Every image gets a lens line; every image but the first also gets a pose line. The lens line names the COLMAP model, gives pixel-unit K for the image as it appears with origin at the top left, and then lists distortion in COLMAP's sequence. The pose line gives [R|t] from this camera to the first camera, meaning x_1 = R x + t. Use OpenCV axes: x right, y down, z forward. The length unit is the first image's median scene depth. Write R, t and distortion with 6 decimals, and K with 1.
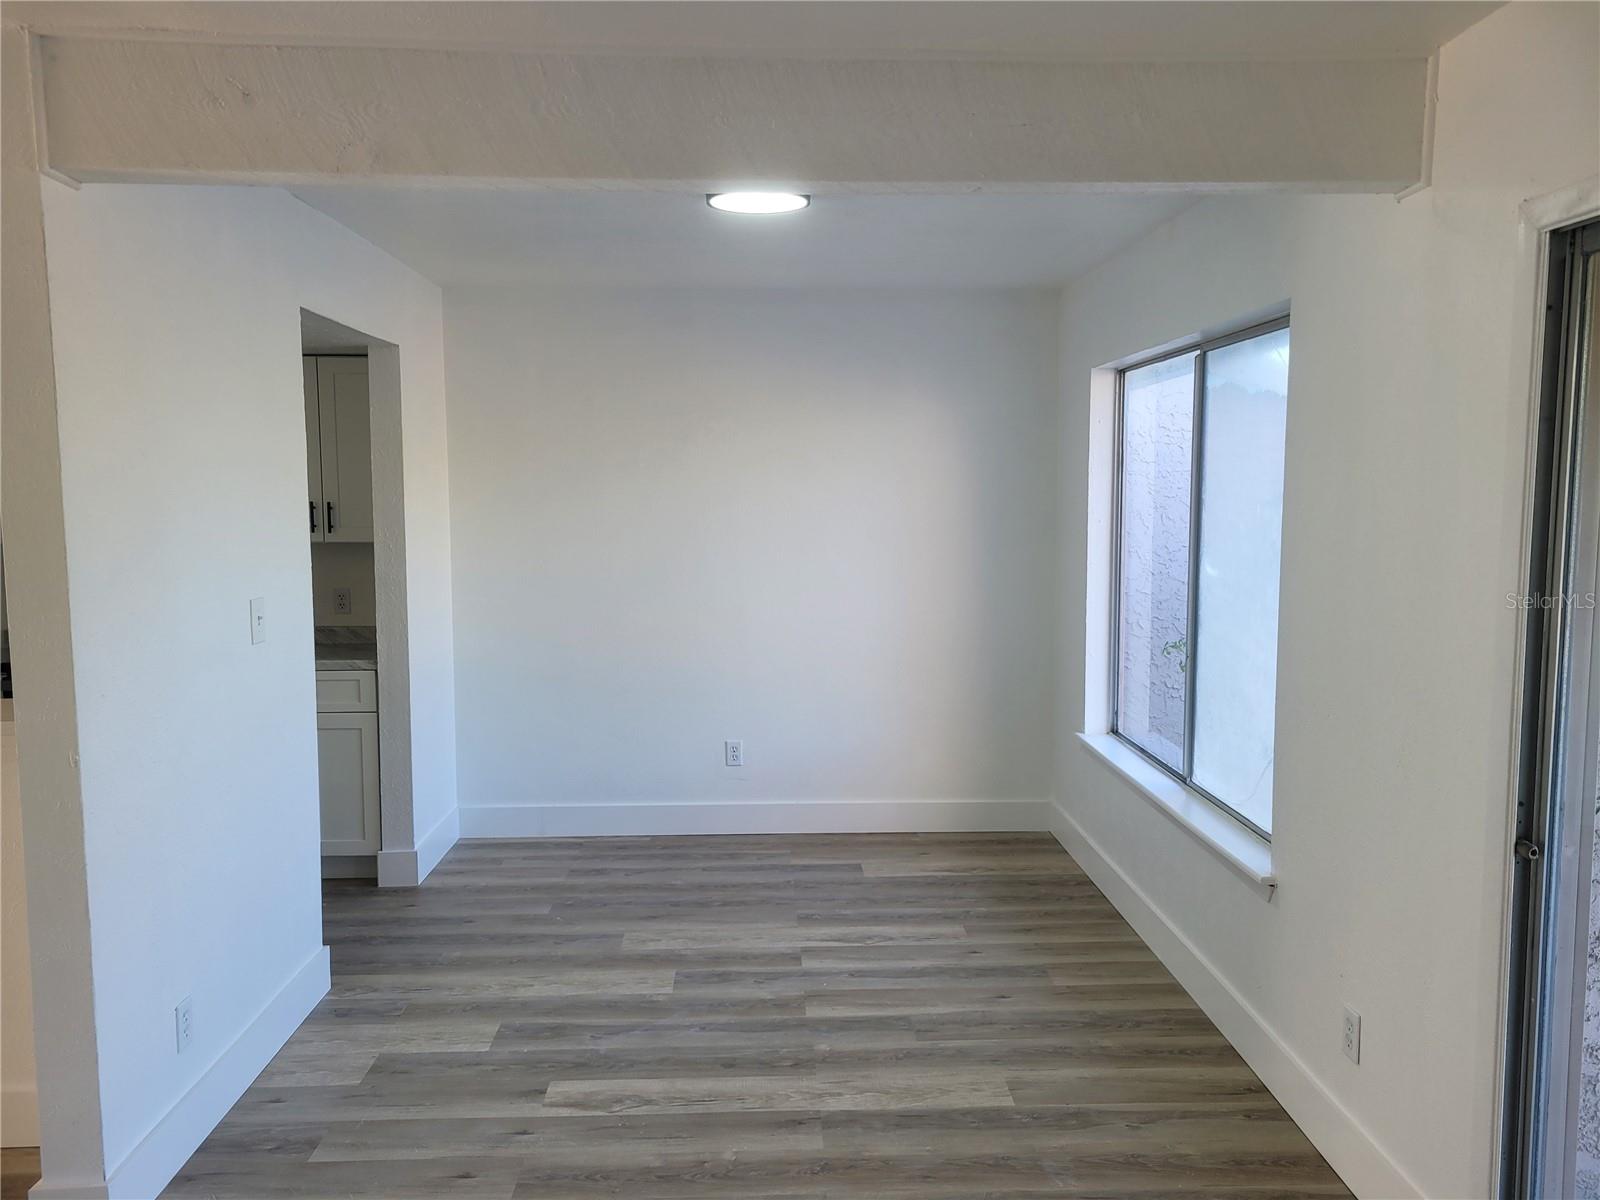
lens RADIAL K [[1200.2, 0, 805.3], [0, 1200.2, 614.4], [0, 0, 1]] dist [0.058439, -0.032871]
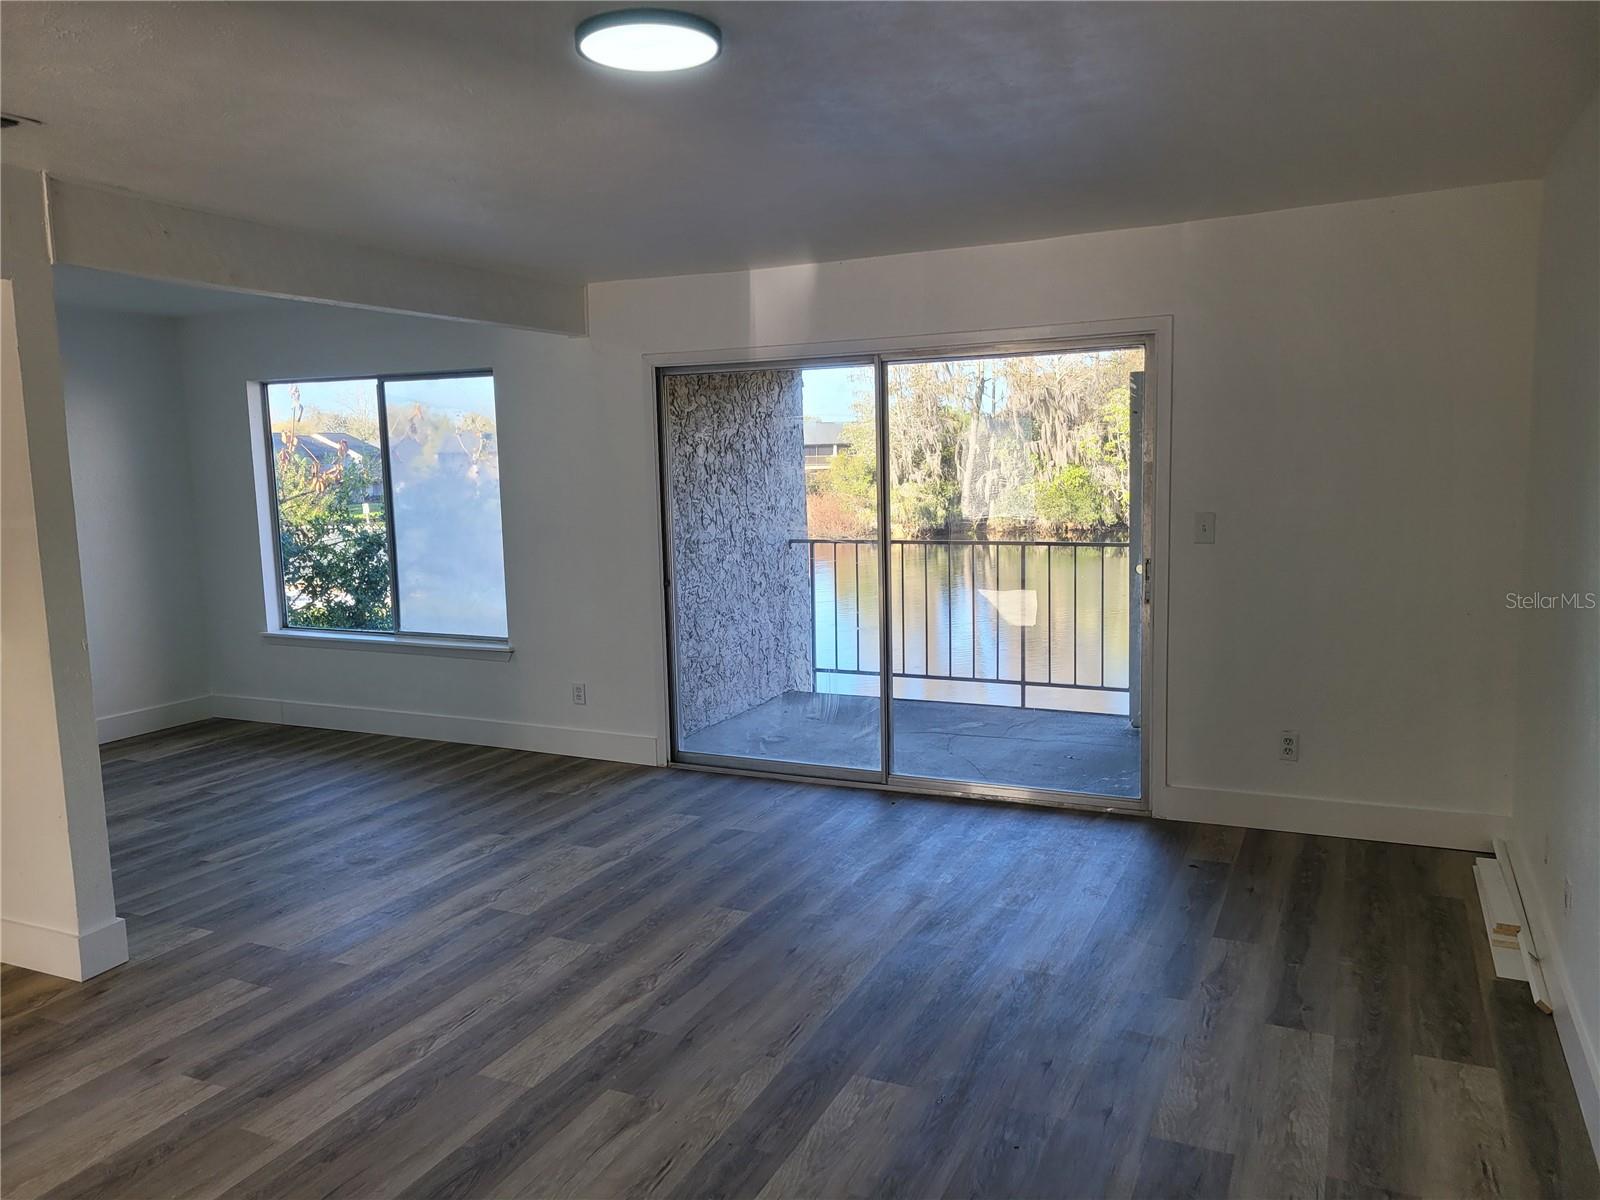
lens RADIAL K [[1200.2, 0, 781.3], [0, 1200.2, 594.1], [0, 0, 1]] dist [0.058439, -0.032871]
pose [[0.473109, -0.114241, 0.873566, -0.943708], [0.114599, 0.991113, 0.067548, 0.033216], [-0.873519, 0.068152, 0.481996, -0.314824]]
